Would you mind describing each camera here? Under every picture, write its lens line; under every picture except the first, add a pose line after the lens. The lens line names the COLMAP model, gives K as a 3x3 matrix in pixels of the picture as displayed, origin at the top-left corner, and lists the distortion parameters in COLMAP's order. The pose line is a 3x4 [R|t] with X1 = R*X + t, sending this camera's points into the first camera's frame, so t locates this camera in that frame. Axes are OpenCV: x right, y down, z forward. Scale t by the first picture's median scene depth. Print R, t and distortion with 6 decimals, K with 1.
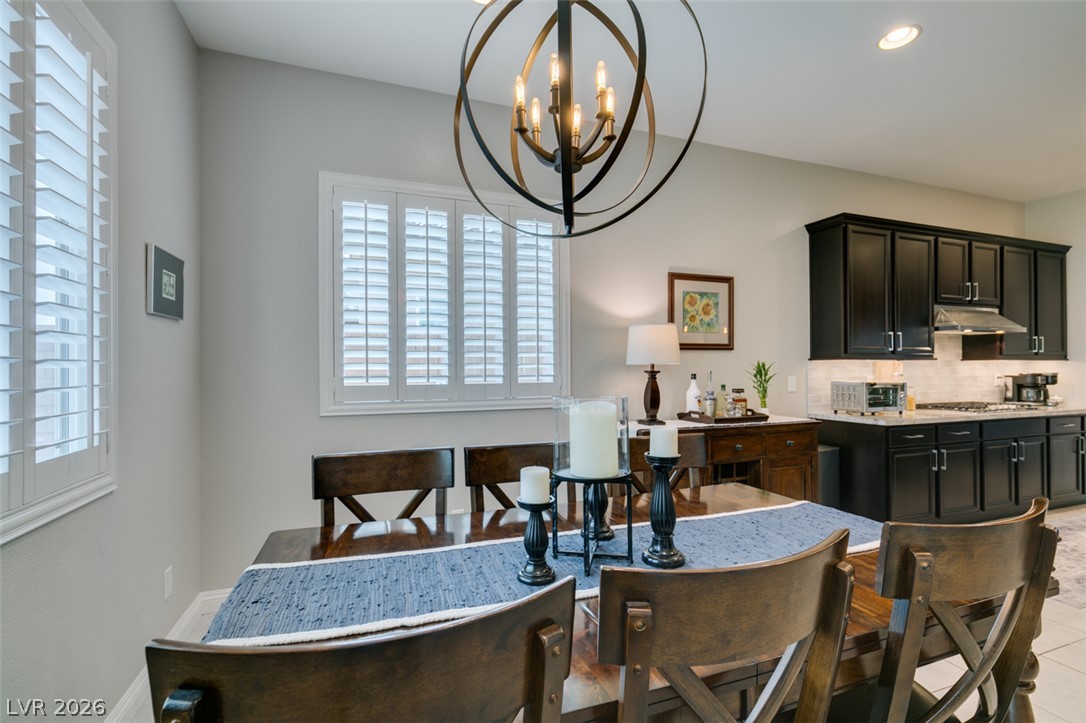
lens RADIAL K [[486.2, 0, 542.3], [0, 486.2, 366.8], [0, 0, 1]] dist [0.002466, -0.000750]
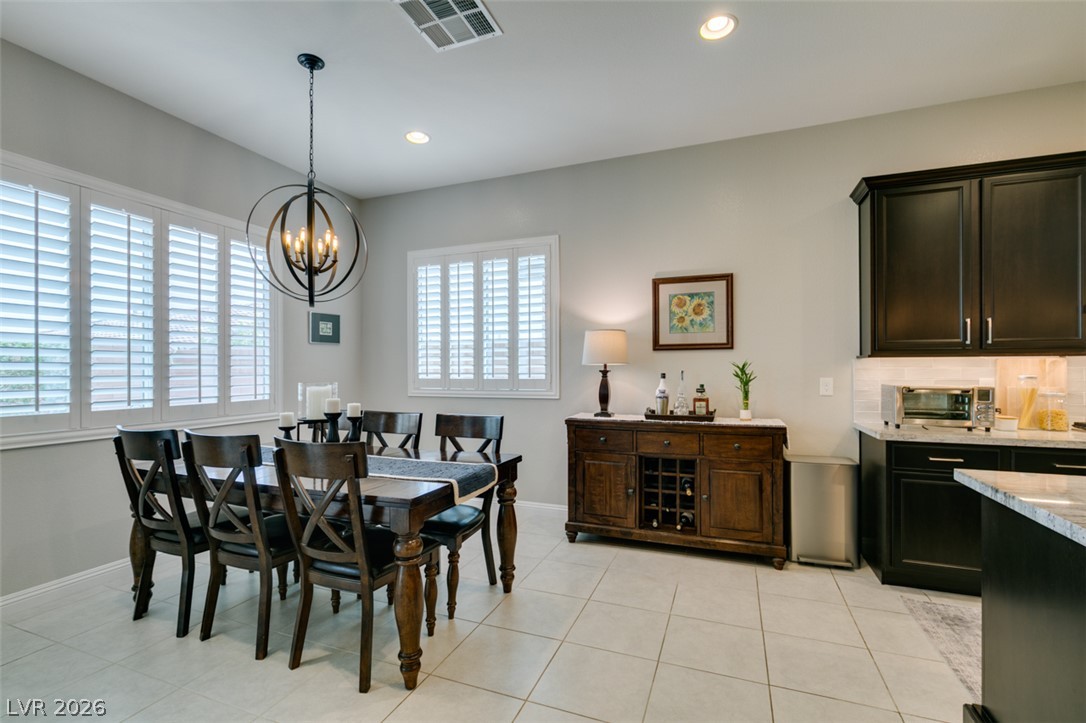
lens RADIAL K [[486.2, 0, 541.2], [0, 486.2, 366.5], [0, 0, 1]] dist [0.002466, -0.000750]
pose [[0.744447, -0.000664, -0.667682, 0.791870], [0.003709, 0.999988, 0.003141, -0.004529], [0.667672, -0.004814, 0.744440, 0.030874]]
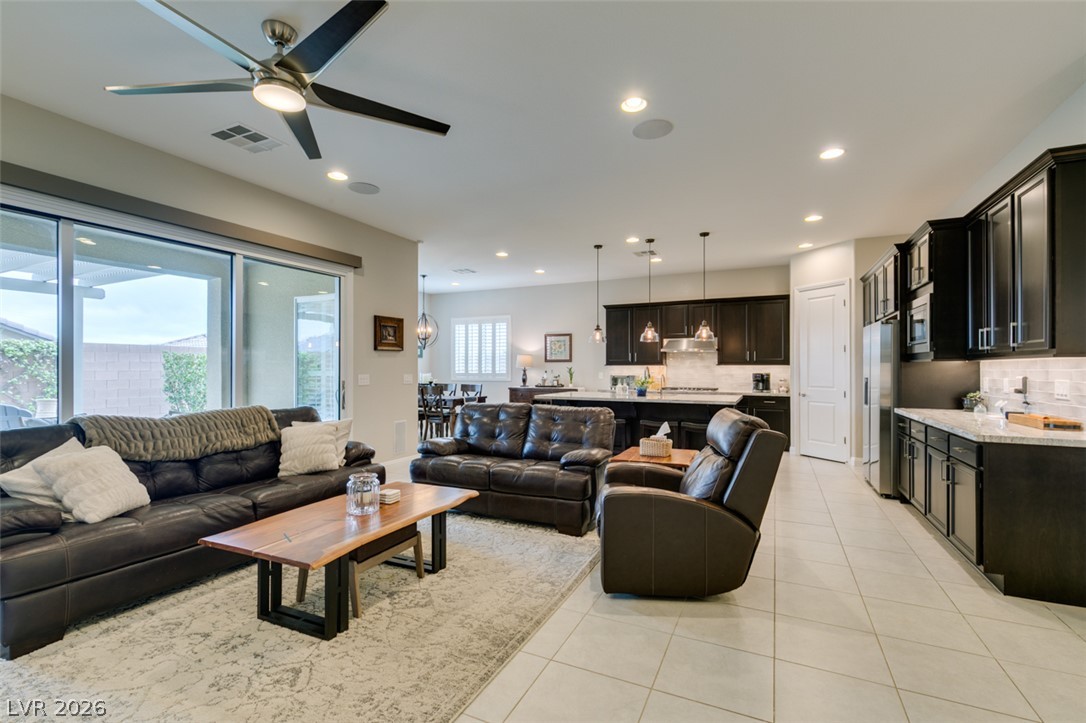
lens RADIAL K [[486.2, 0, 543.6], [0, 486.2, 369.8], [0, 0, 1]] dist [0.002466, -0.000750]
pose [[0.694325, 0.010168, -0.719590, 2.252218], [0.000749, 0.999889, 0.014852, -0.032476], [0.719662, -0.010851, 0.694240, -0.936398]]
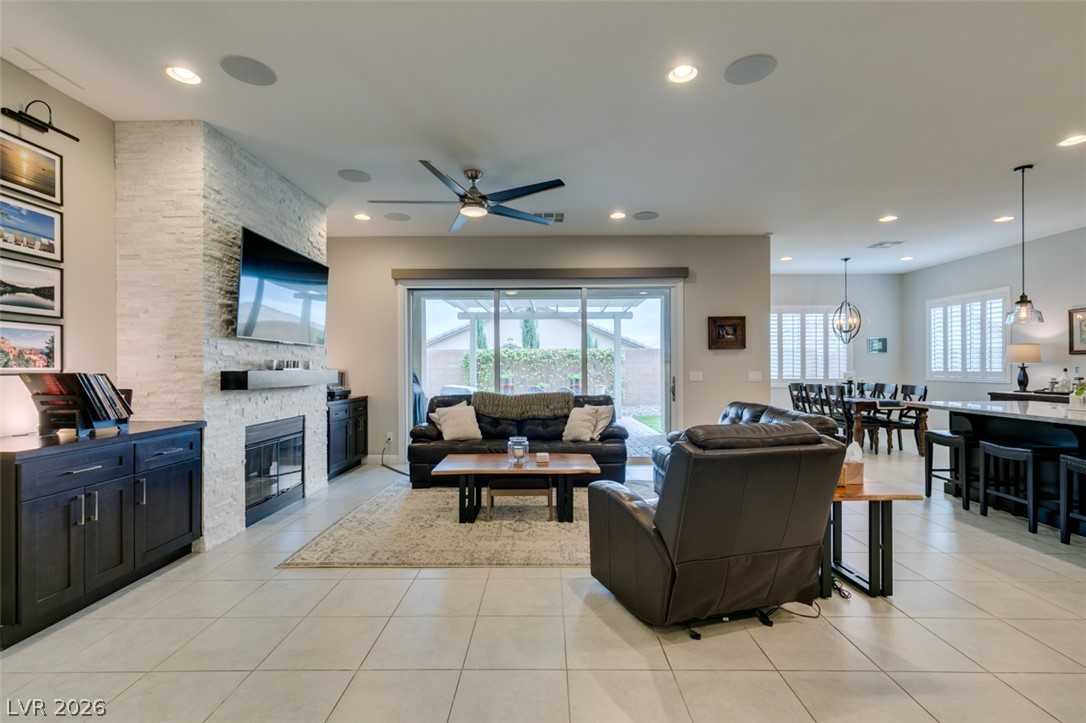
lens RADIAL K [[486.2, 0, 538.7], [0, 486.2, 366.9], [0, 0, 1]] dist [0.002466, -0.000750]
pose [[-0.357819, 0.010601, -0.933731, 2.559564], [0.014534, 0.999878, 0.005782, -0.028194], [0.933678, -0.011502, -0.357929, -0.151494]]
